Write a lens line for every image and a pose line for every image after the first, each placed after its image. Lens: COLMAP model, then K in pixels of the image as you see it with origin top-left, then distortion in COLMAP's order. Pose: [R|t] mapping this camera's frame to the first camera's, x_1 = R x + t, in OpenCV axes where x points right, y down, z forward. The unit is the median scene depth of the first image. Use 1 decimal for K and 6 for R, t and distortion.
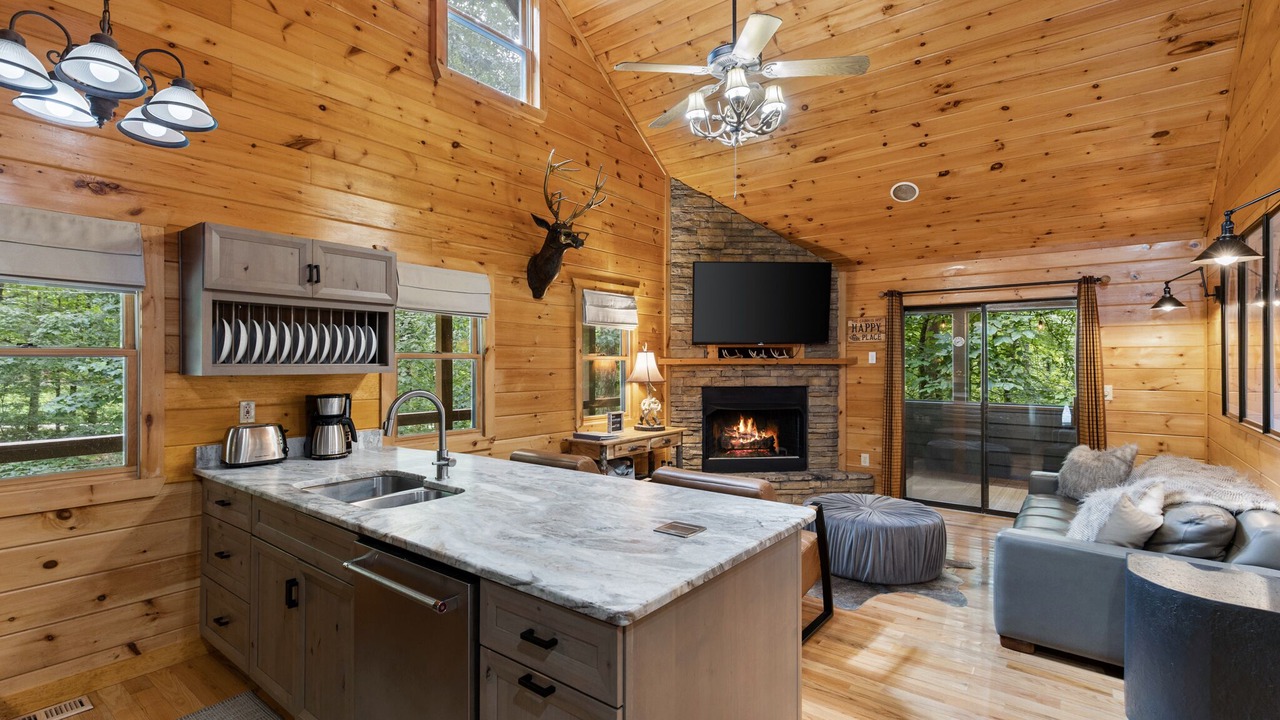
lens RADIAL K [[582.1, 0, 633.9], [0, 582.1, 363.1], [0, 0, 1]] dist [0.007980, -0.000424]
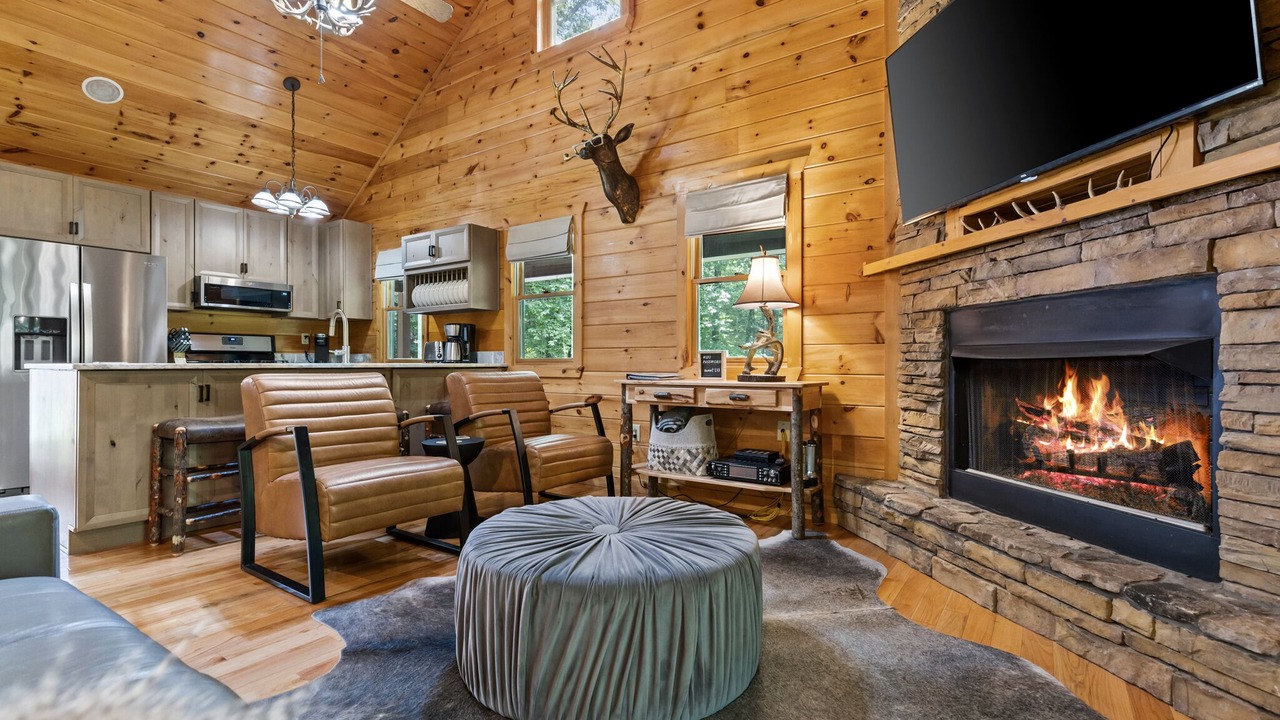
lens RADIAL K [[582.1, 0, 633.9], [0, 582.1, 363.1], [0, 0, 1]] dist [0.007980, -0.000424]
pose [[0.055961, 0.001302, -0.998432, 0.761267], [-0.000392, 0.999999, 0.001282, 0.110505], [0.998433, 0.000319, 0.055962, 0.970695]]
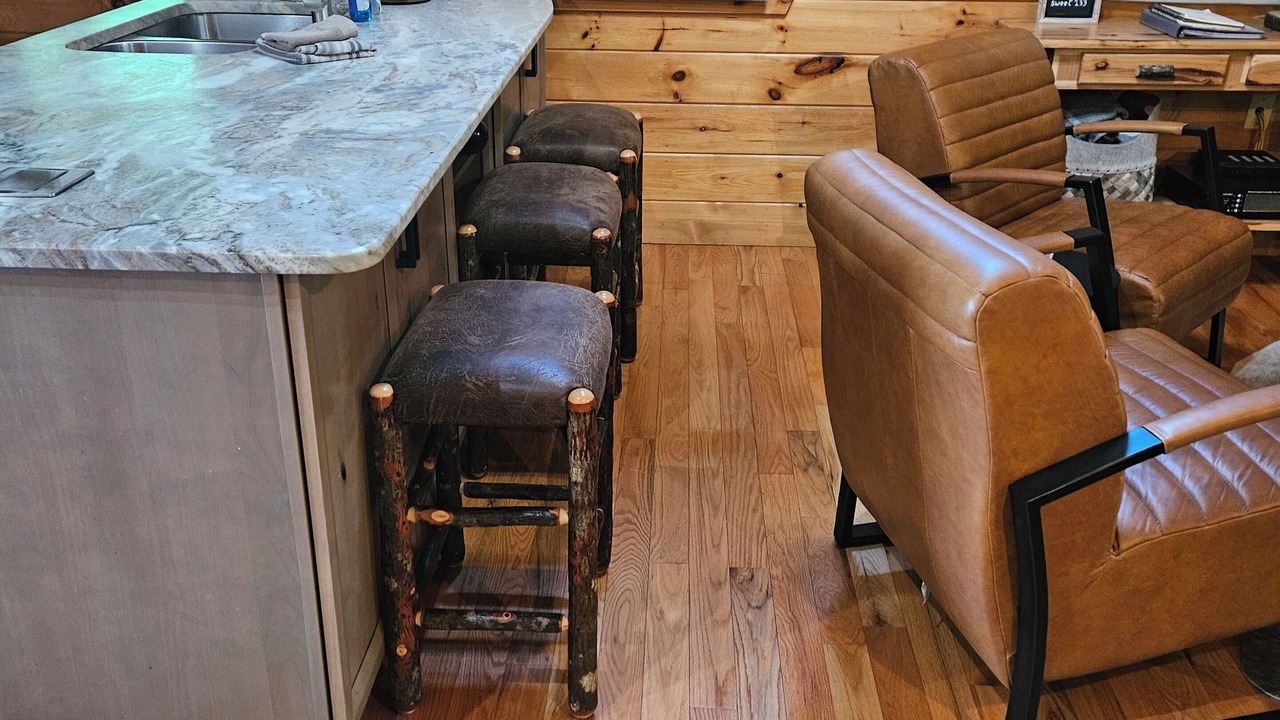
lens RADIAL K [[1123.1, 0, 640.0], [0, 1123.1, 360.0], [0, 0, 1]] dist [0.038469, 0.001398]
pose [[0.592131, 0.352906, -0.724457, 0.401046], [-0.012487, 0.902917, 0.429633, 0.010310], [0.805745, -0.245353, 0.539052, 0.336357]]
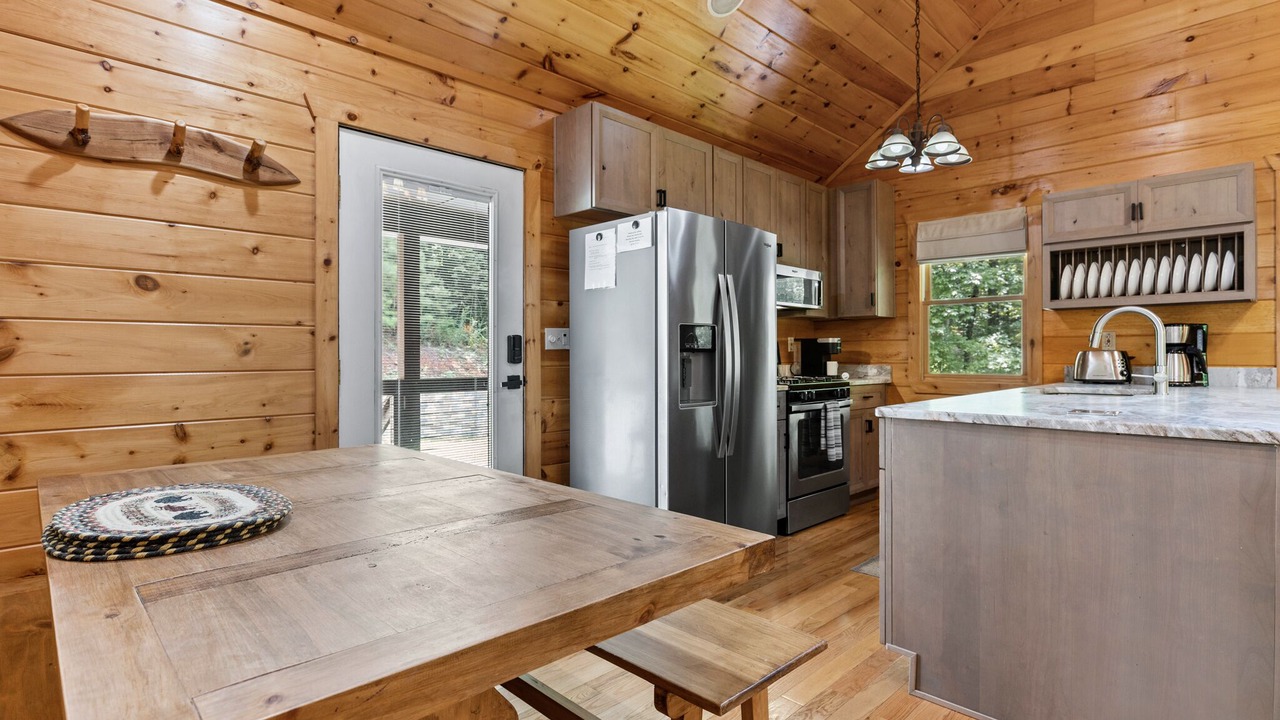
lens RADIAL K [[624.6, 0, 639.3], [0, 624.6, 354.1], [0, 0, 1]] dist [-0.002191, -0.000879]
pose [[-0.120171, 0.000298, -0.992753, 0.466692], [0.004363, 0.999990, -0.000228, 0.070916], [0.992744, -0.004358, -0.120171, 0.141807]]
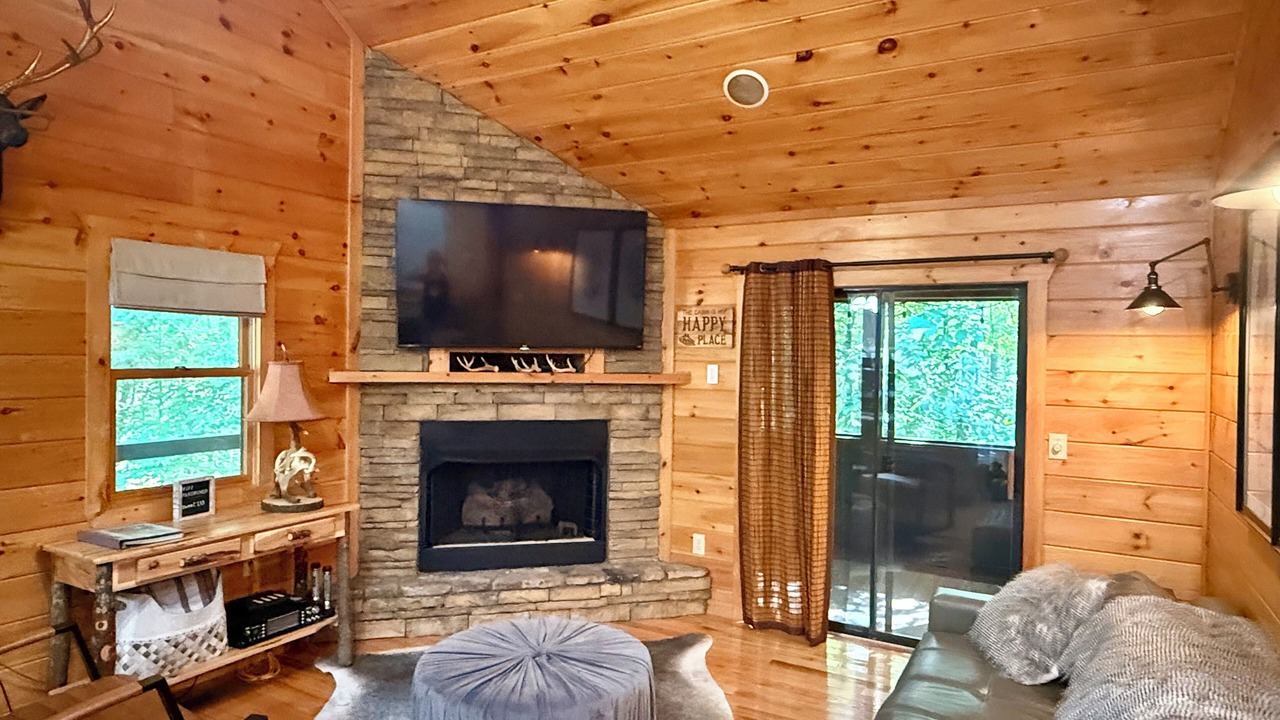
lens RADIAL K [[765.7, 0, 634.7], [0, 765.7, 362.2], [0, 0, 1]] dist [0.005234, 0.001329]
pose [[0.989956, 0.015909, 0.140475, 0.291524], [-0.018012, 0.999744, 0.013714, -0.041279], [-0.140221, -0.016106, 0.989989, 0.311922]]
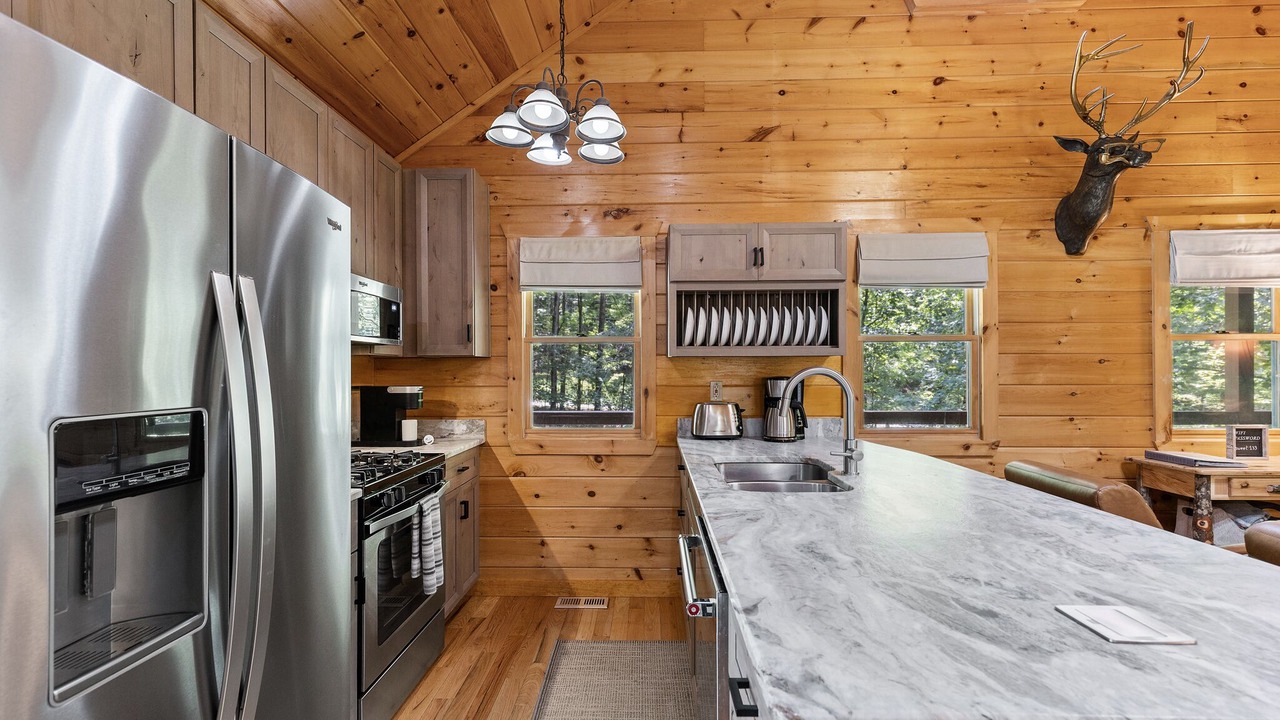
lens RADIAL K [[585.9, 0, 632.3], [0, 585.9, 365.8], [0, 0, 1]] dist [0.008601, -0.001186]
pose [[0.595547, -0.003236, -0.803314, 0.091128], [0.002984, 0.999994, -0.001817, 0.024722], [0.803315, -0.001315, 0.595553, 0.140407]]
